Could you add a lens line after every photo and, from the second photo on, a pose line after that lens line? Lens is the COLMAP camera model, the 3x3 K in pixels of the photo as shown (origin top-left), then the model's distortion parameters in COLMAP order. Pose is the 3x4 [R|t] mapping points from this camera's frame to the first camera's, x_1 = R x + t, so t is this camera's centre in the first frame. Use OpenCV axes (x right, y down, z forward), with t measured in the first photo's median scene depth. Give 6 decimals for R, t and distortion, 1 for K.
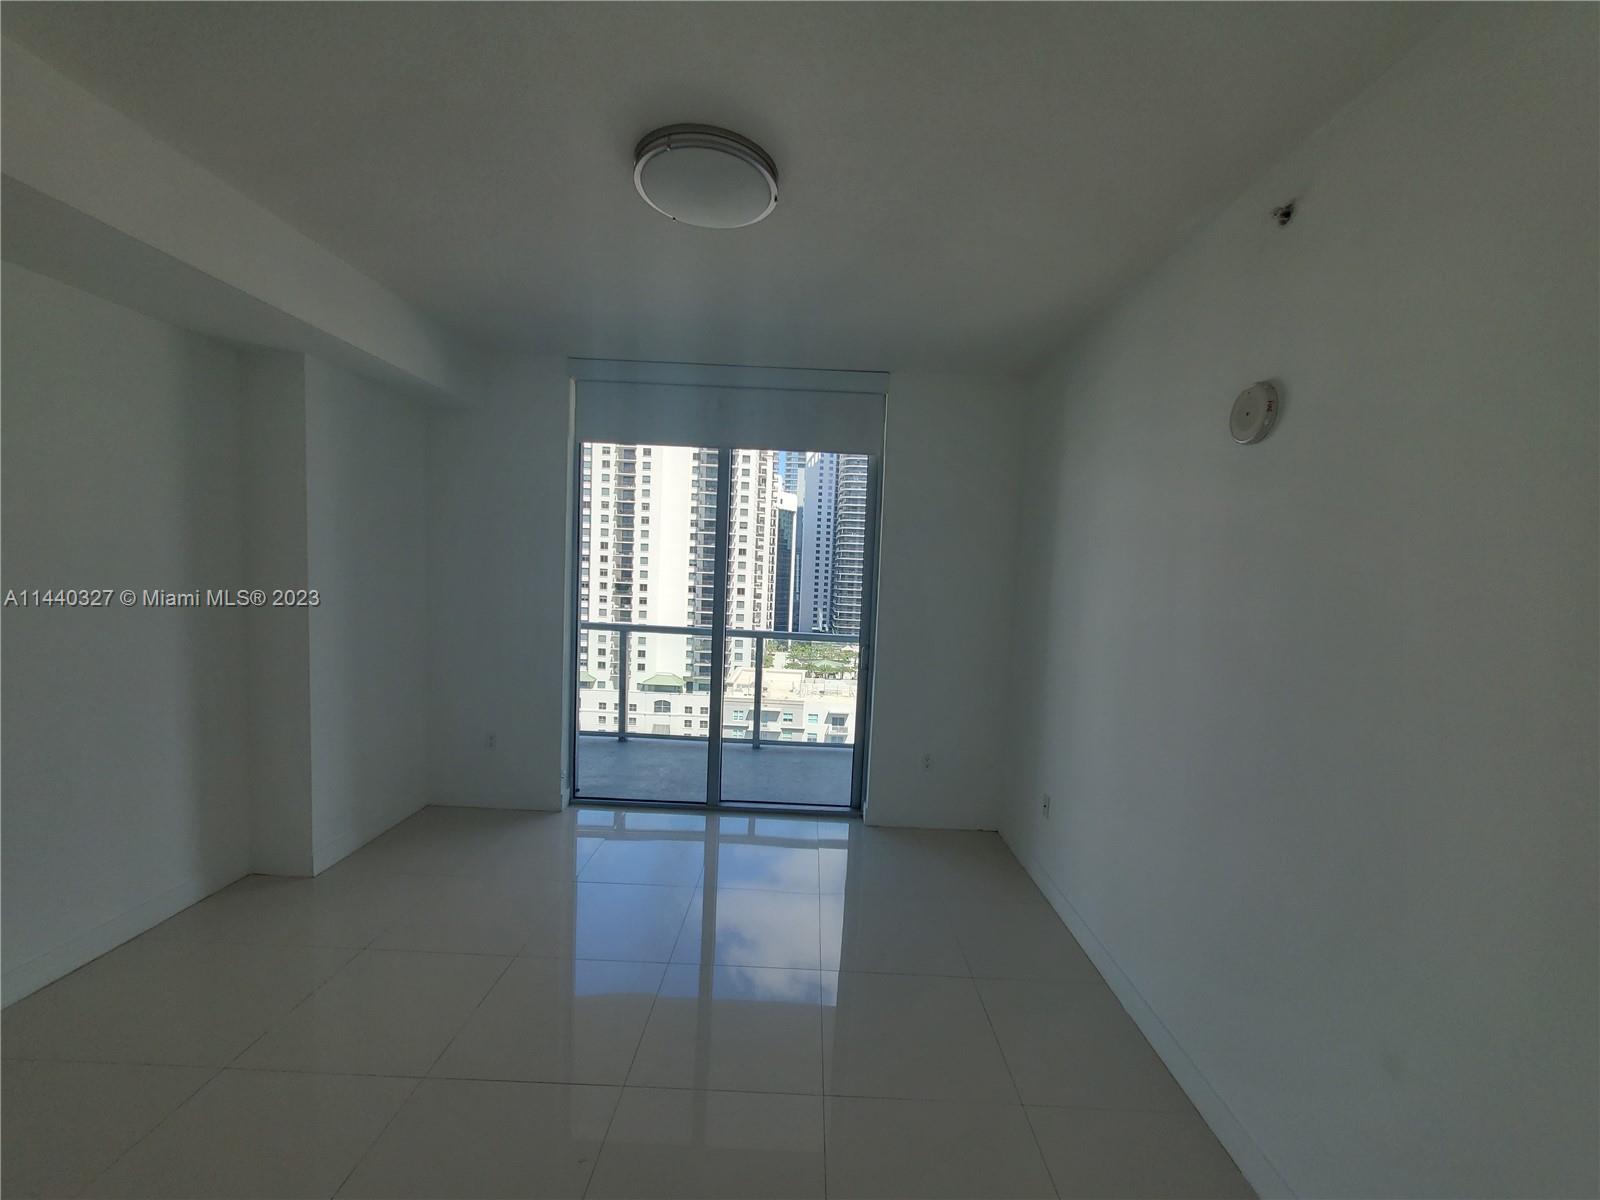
lens RADIAL K [[631.6, 0, 788.5], [0, 631.6, 606.0], [0, 0, 1]] dist [0.007922, 0.000182]
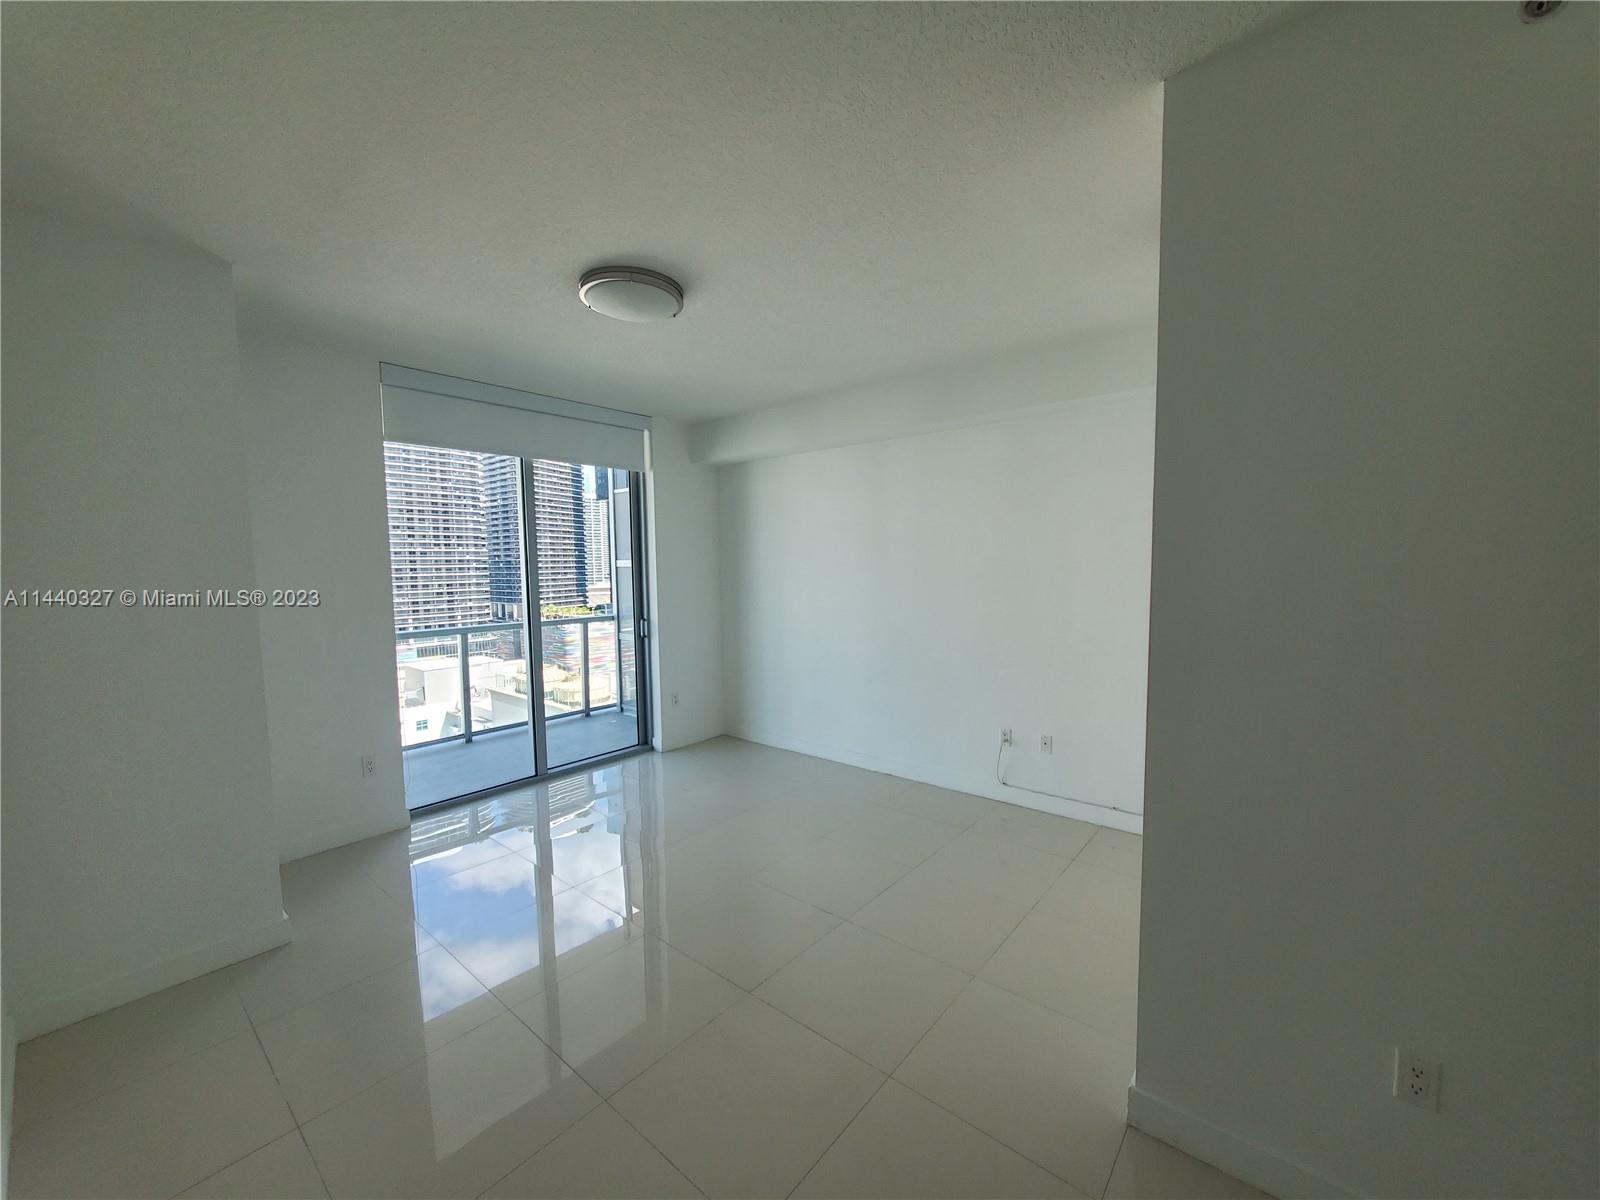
lens RADIAL K [[631.6, 0, 802.4], [0, 631.6, 605.6], [0, 0, 1]] dist [0.007922, 0.000182]
pose [[0.582072, -0.099688, 0.807004, -0.720472], [0.076347, 0.994772, 0.067816, -0.030562], [-0.809545, 0.022139, 0.586640, -0.042020]]
